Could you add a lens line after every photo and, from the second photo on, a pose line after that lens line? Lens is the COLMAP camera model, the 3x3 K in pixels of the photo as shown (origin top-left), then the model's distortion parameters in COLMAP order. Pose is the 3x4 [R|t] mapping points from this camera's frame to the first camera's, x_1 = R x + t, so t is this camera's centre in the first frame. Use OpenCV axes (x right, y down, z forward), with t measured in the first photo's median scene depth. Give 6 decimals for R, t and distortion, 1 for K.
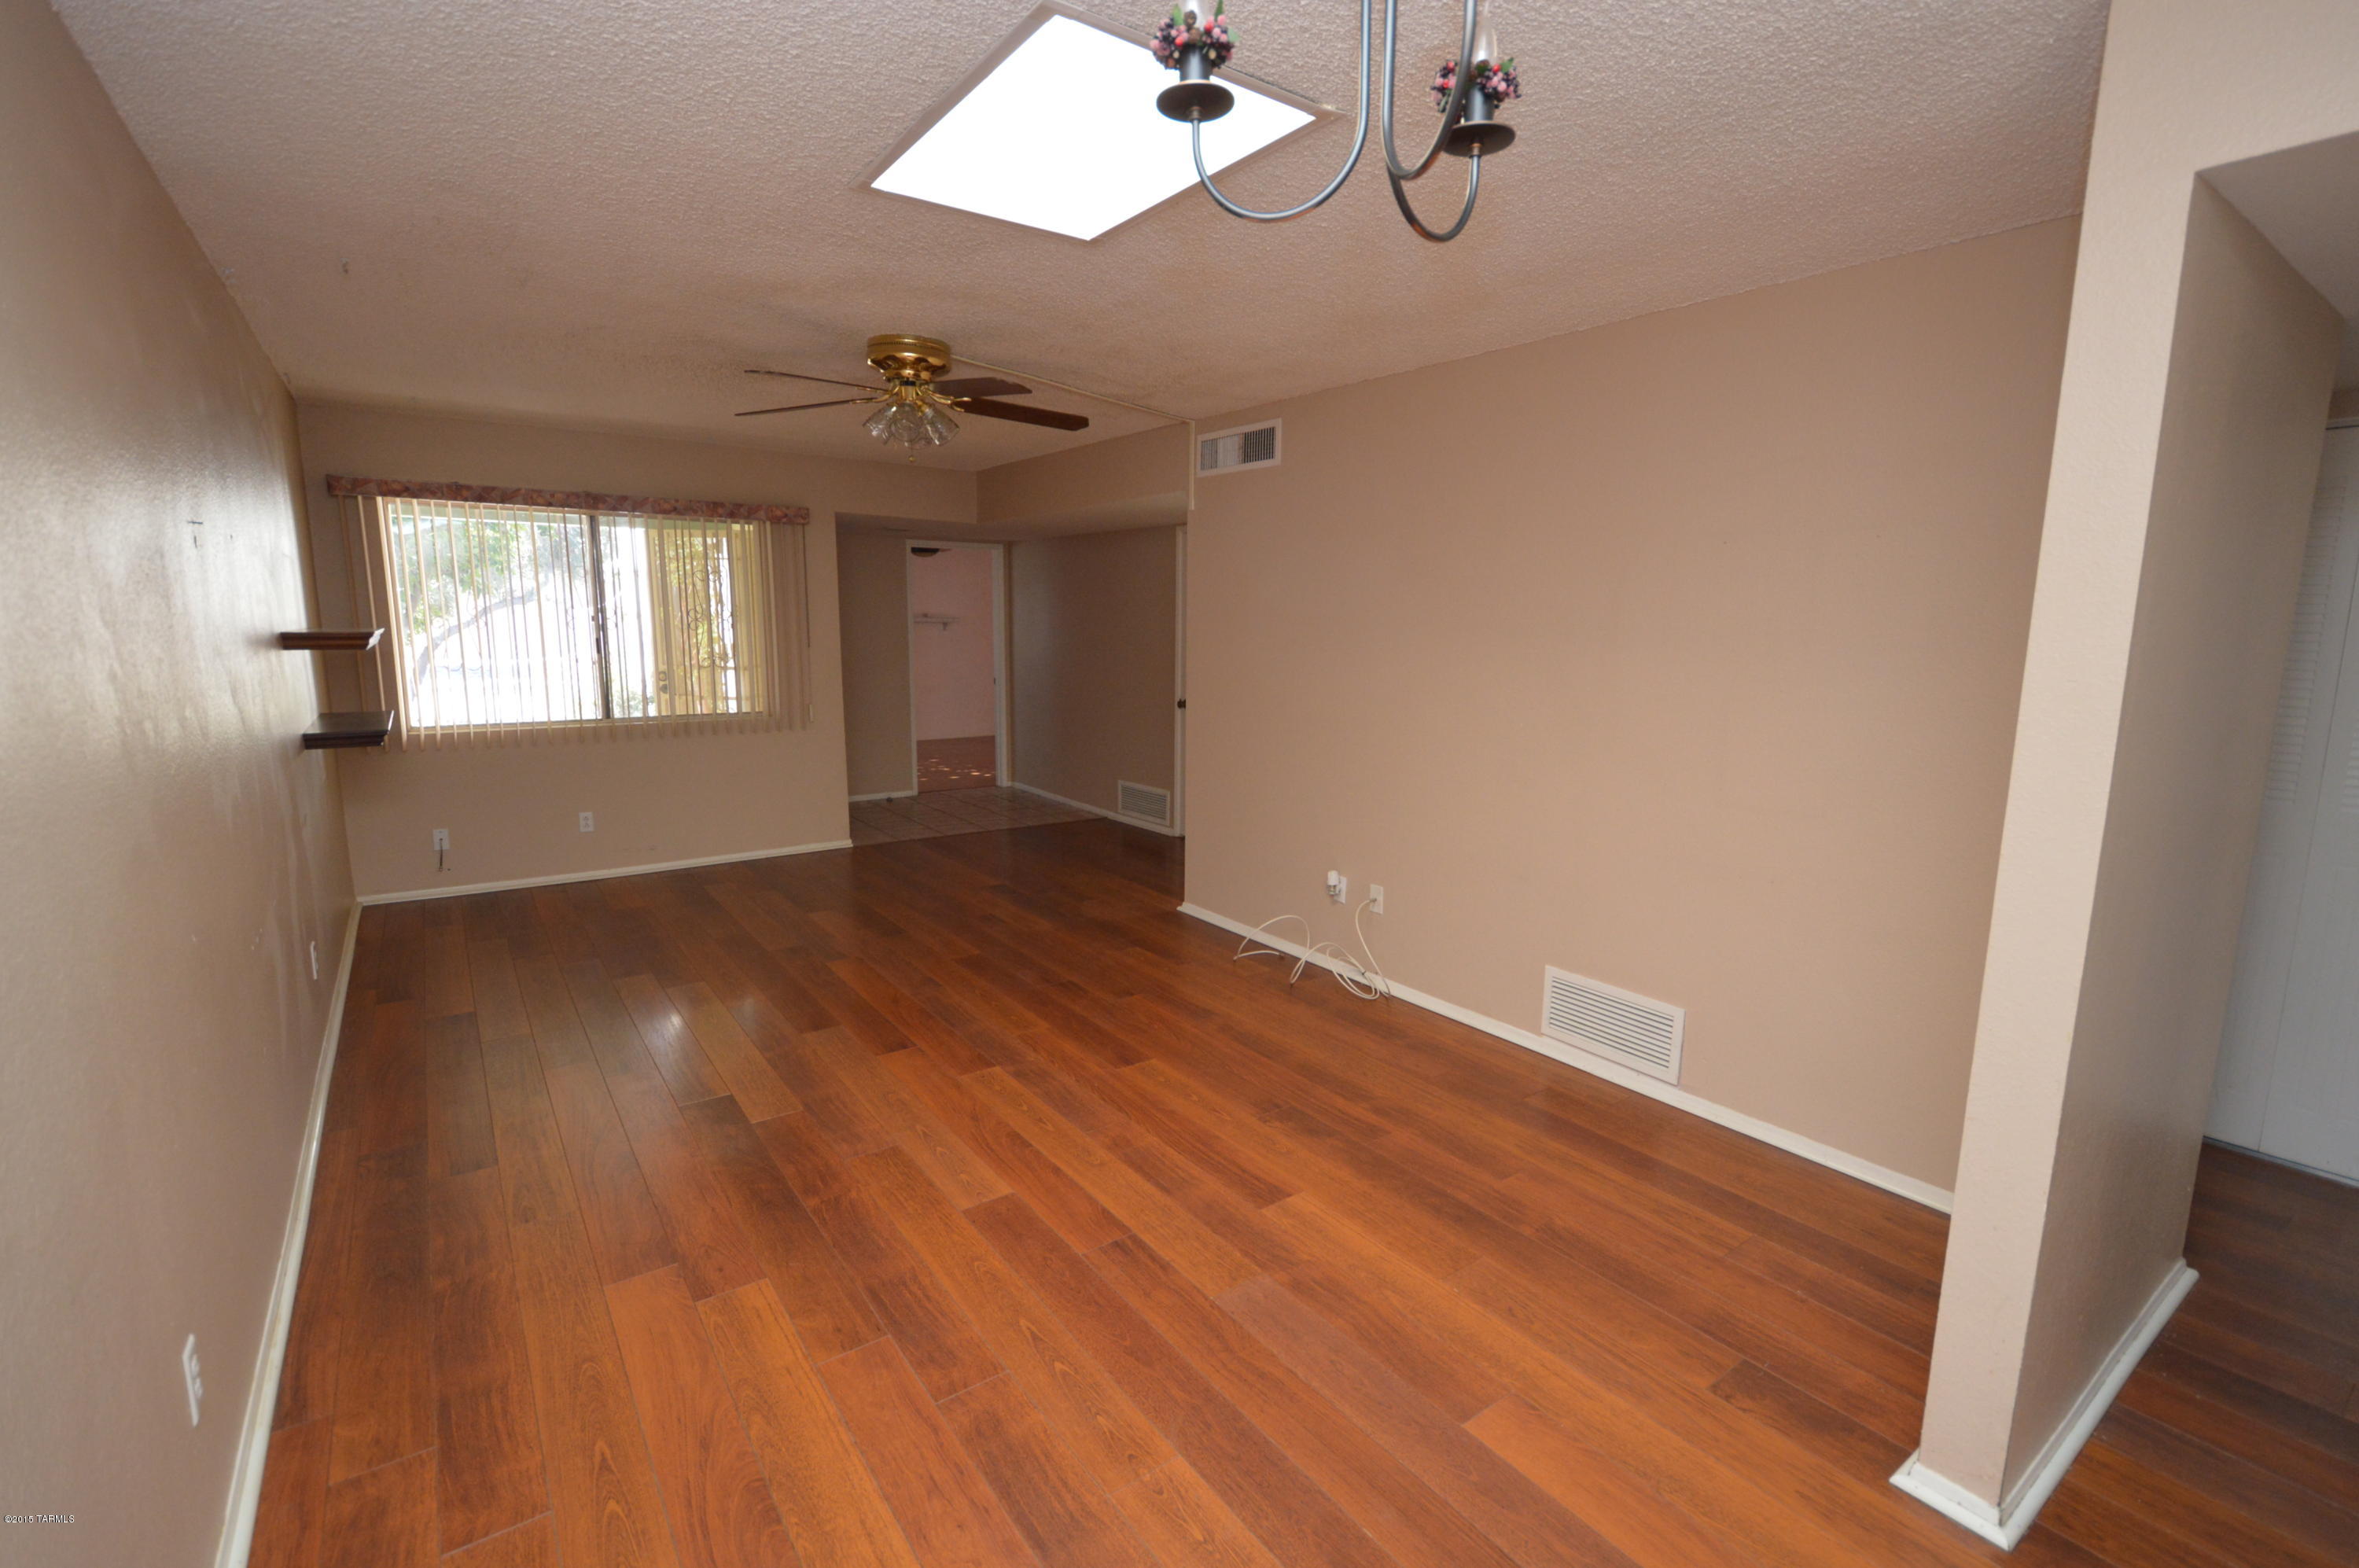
lens RADIAL K [[1039.9, 0, 1181.9], [0, 1039.9, 782.9], [0, 0, 1]] dist [0.004004, -0.000378]
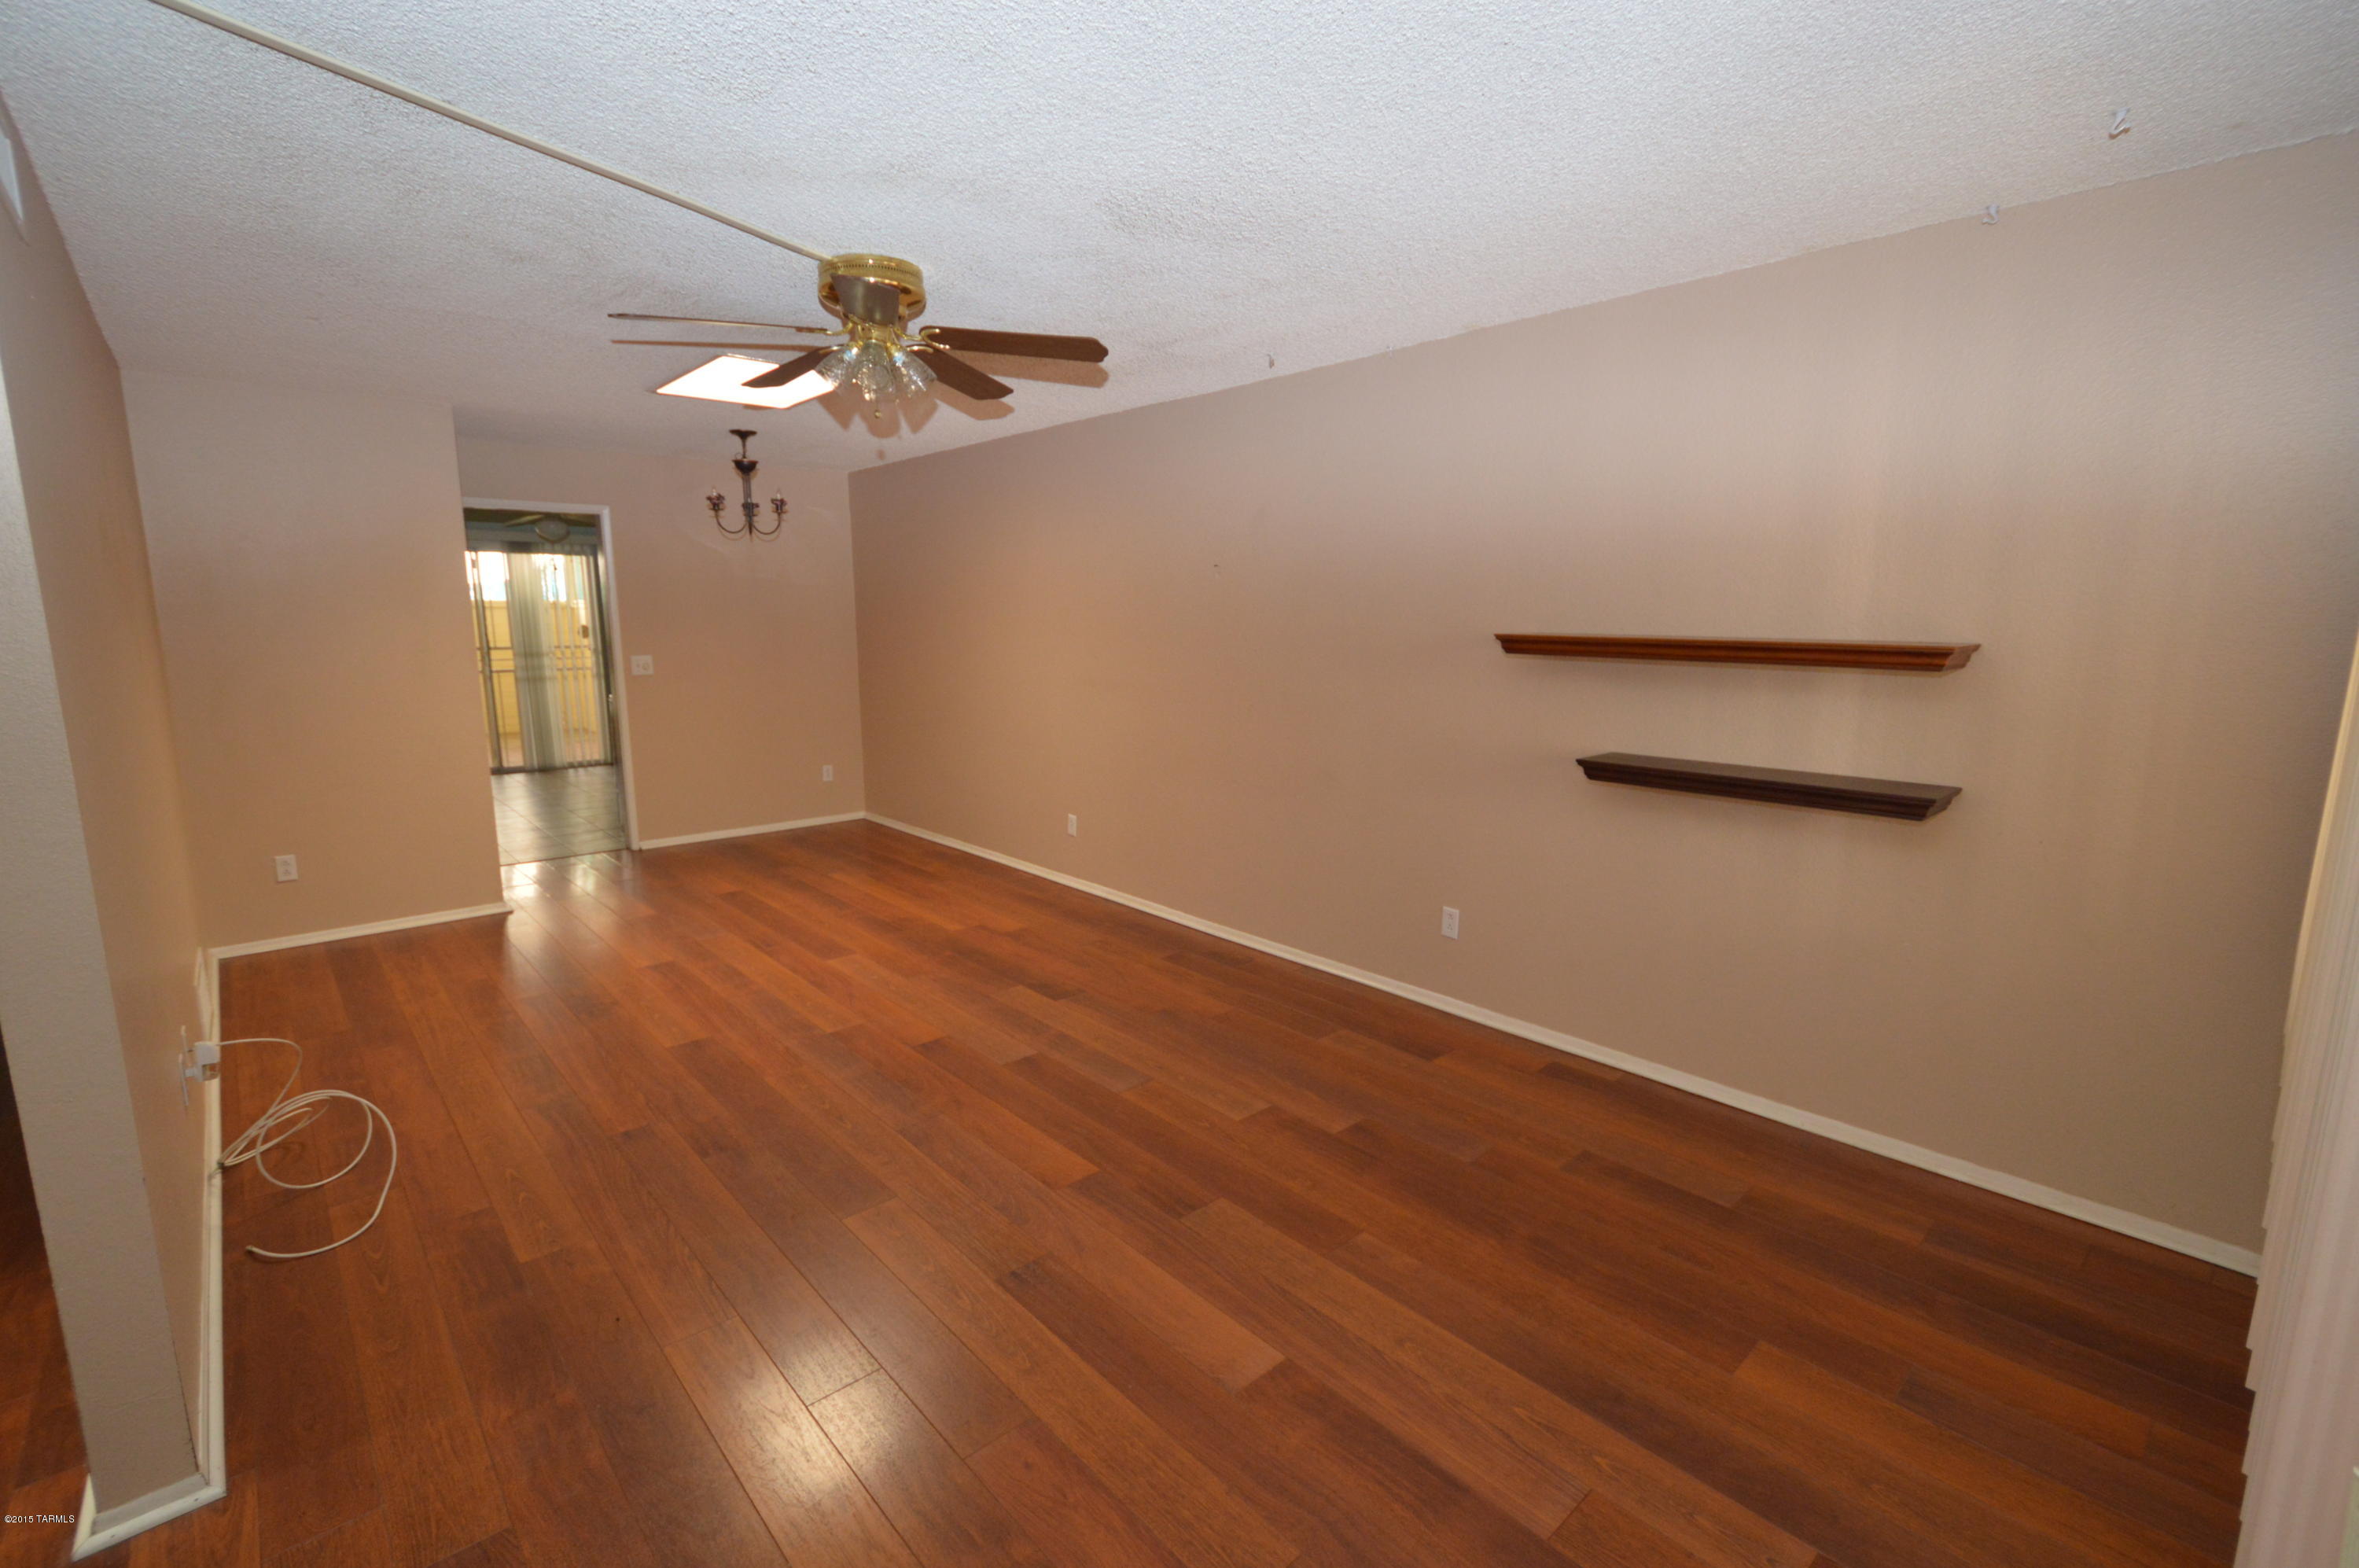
lens RADIAL K [[1039.9, 0, 1176.4], [0, 1039.9, 801.3], [0, 0, 1]] dist [0.004004, -0.000378]
pose [[-0.994086, 0.006036, -0.108424, -0.460337], [-0.030500, 0.942741, 0.332127, -0.345235], [0.104220, 0.333470, -0.936982, 2.159429]]
